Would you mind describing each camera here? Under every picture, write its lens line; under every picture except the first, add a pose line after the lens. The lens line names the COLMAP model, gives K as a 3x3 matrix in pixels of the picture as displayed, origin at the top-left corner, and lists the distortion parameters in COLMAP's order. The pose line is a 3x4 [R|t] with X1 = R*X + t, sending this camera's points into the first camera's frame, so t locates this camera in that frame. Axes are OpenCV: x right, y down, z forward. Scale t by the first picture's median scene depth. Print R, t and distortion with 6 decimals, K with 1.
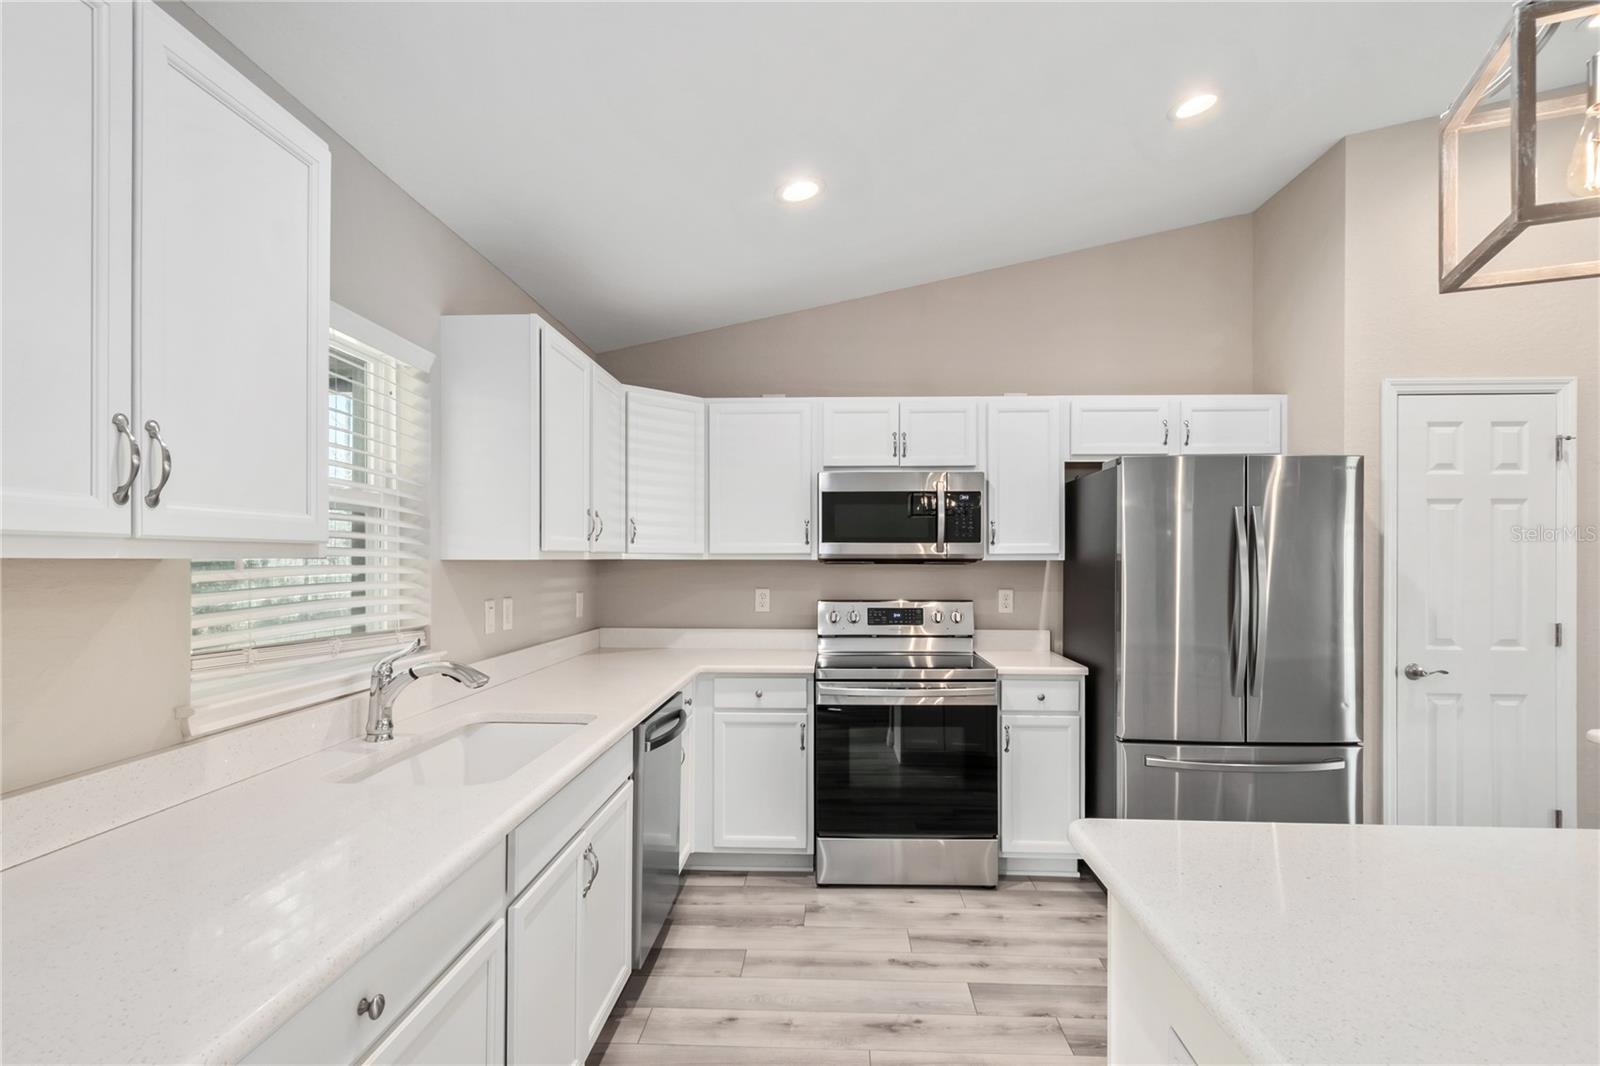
lens RADIAL K [[789.2, 0, 804.4], [0, 789.2, 566.0], [0, 0, 1]] dist [-0.000579, 0.002046]
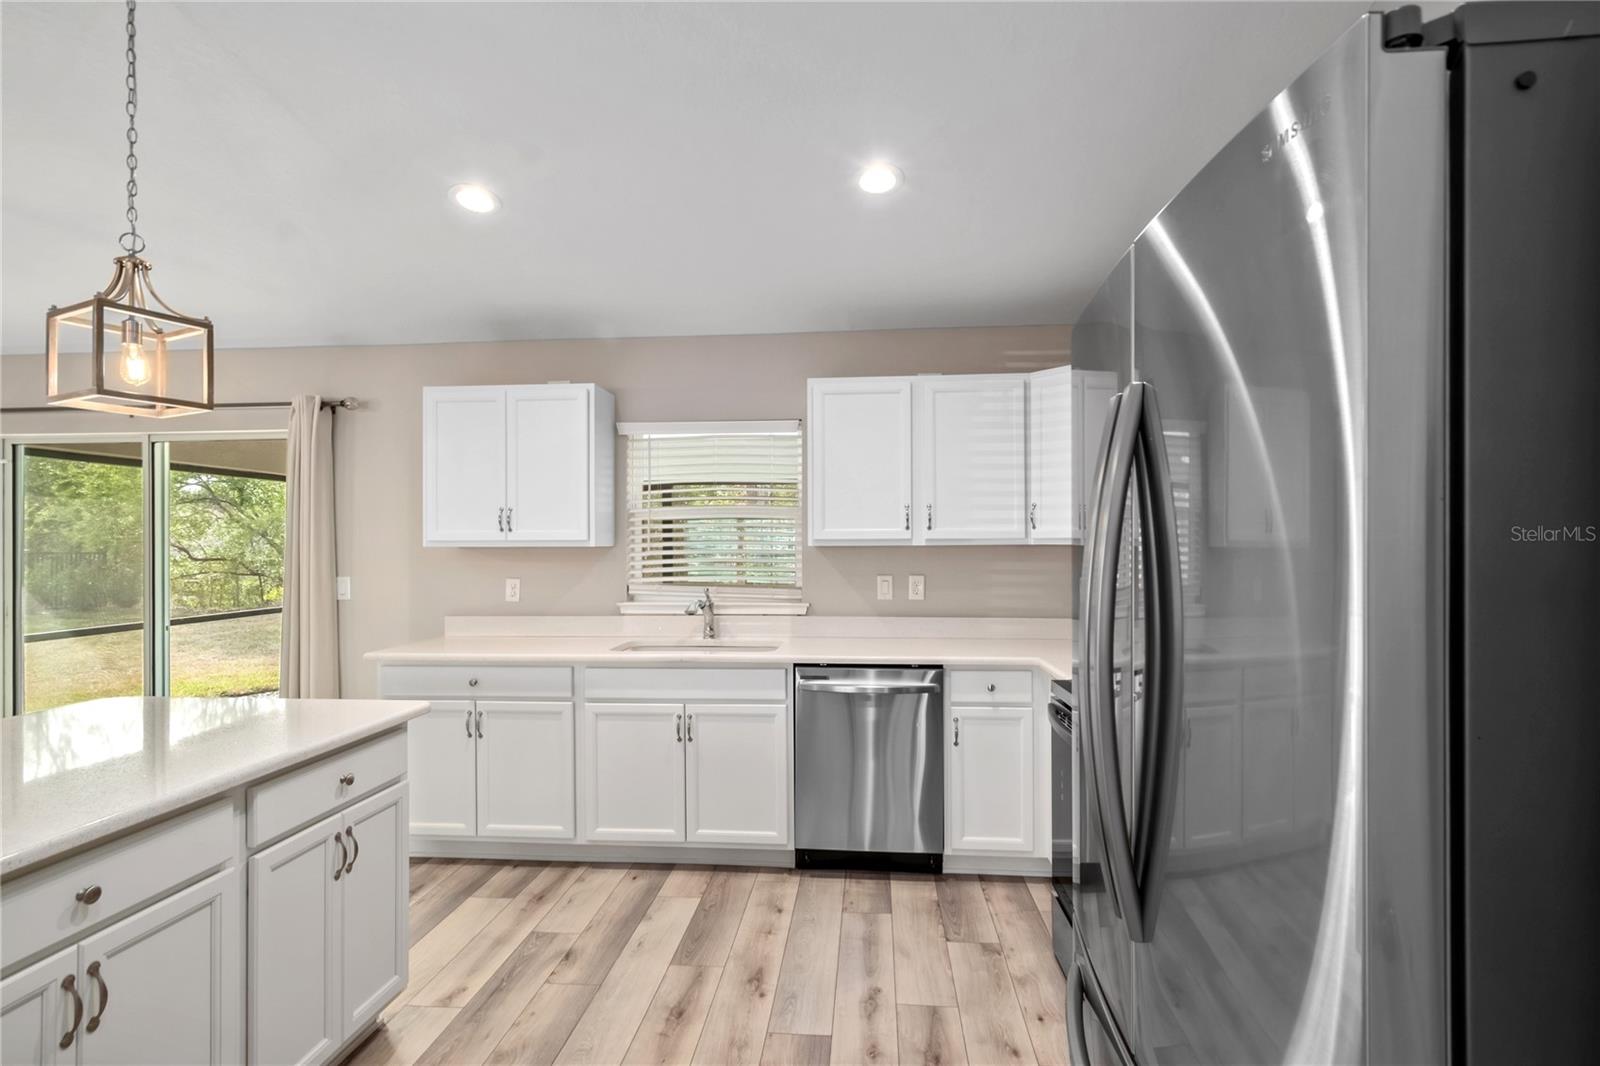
lens RADIAL K [[789.2, 0, 803.8], [0, 789.2, 549.3], [0, 0, 1]] dist [-0.000579, 0.002046]
pose [[-0.046598, 0.005219, -0.998900, 0.806357], [-0.004196, 0.999977, 0.005420, -0.006742], [0.998905, 0.004444, -0.046575, 0.759989]]
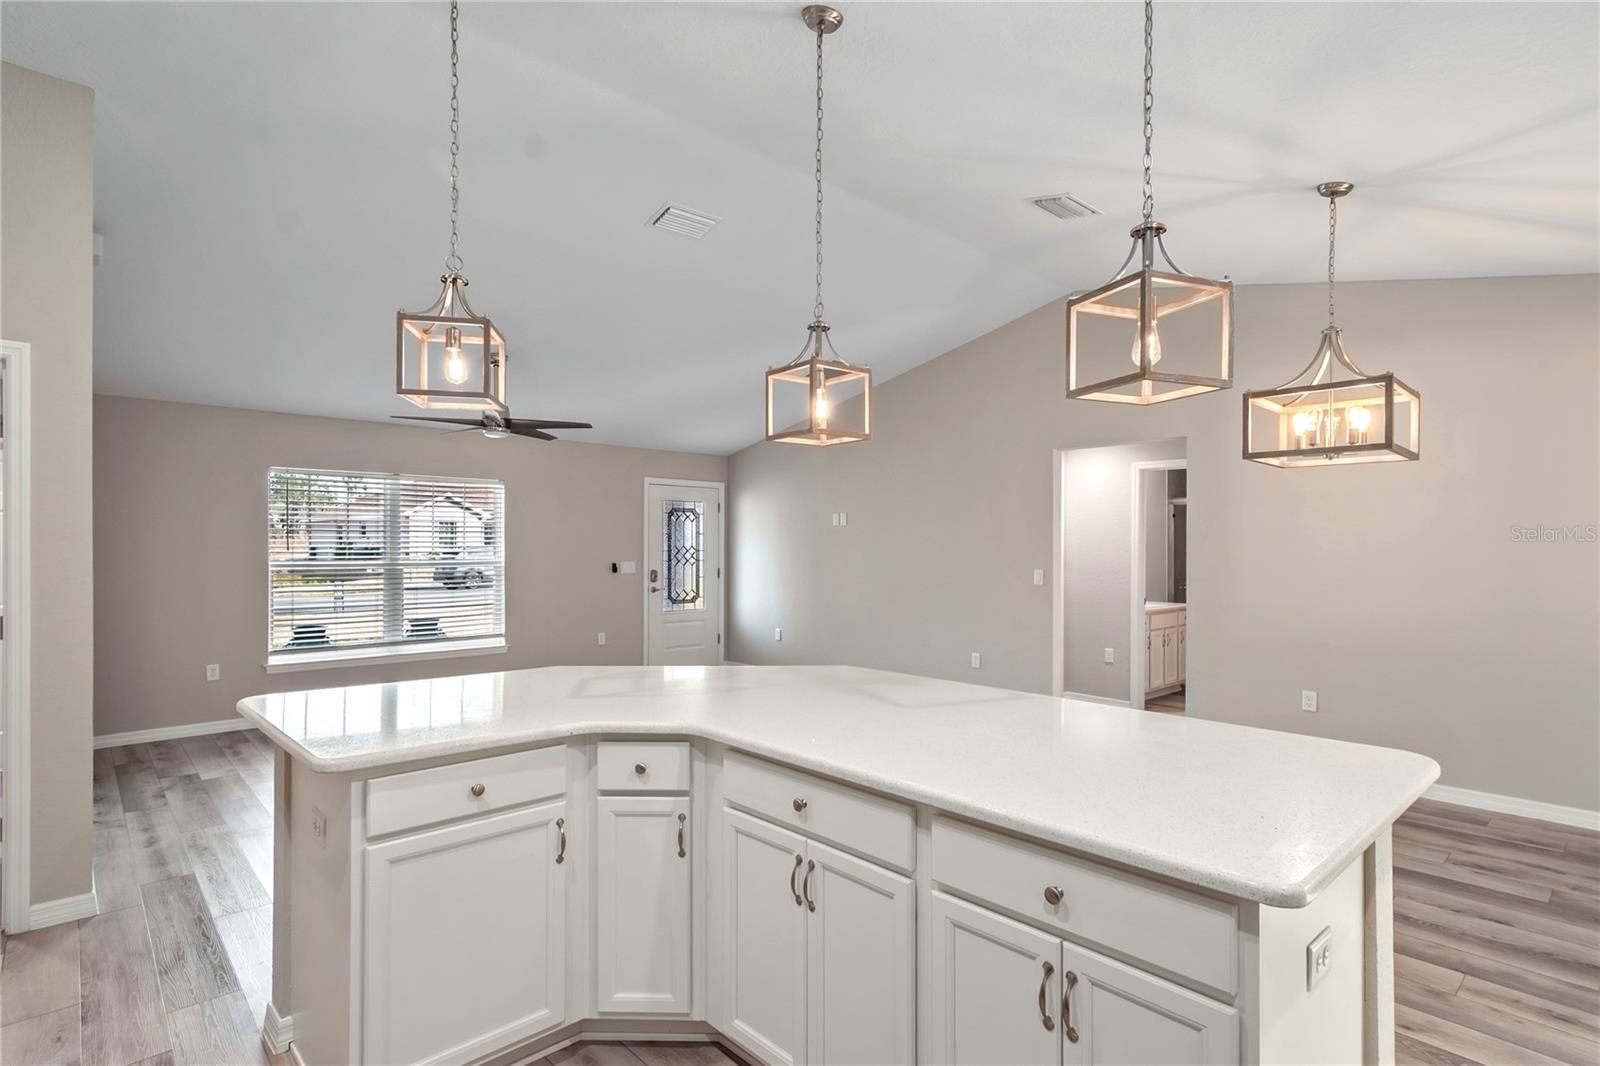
lens RADIAL K [[789.2, 0, 806.1], [0, 789.2, 543.3], [0, 0, 1]] dist [-0.000579, 0.002046]
pose [[-0.703352, -0.003150, 0.710835, 0.063845], [0.001194, 0.999984, 0.005612, -0.013038], [-0.710841, 0.004796, -0.703337, 0.768754]]
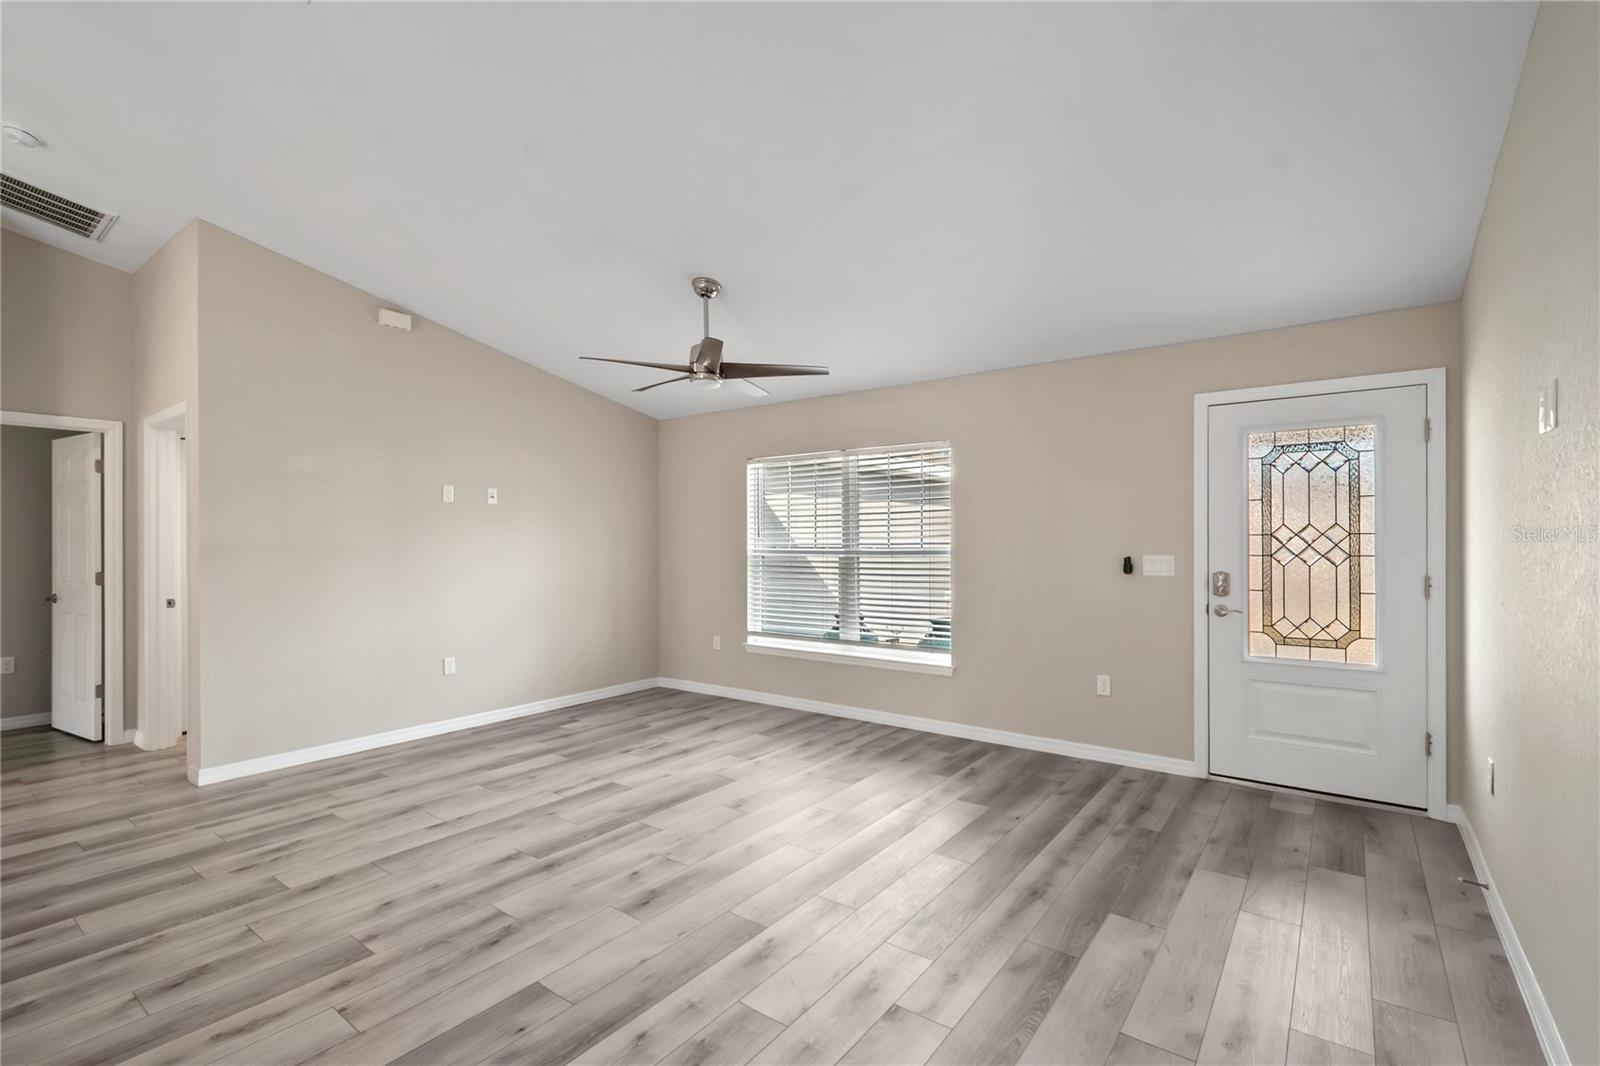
lens RADIAL K [[717.0, 0, 804.2], [0, 717.0, 540.7], [0, 0, 1]] dist [-0.000437, 0.000574]
pose [[0.569707, -0.005956, 0.821826, 0.841684], [0.013002, 0.999914, -0.001767, 0.026603], [-0.821745, 0.011692, 0.569735, -0.752352]]
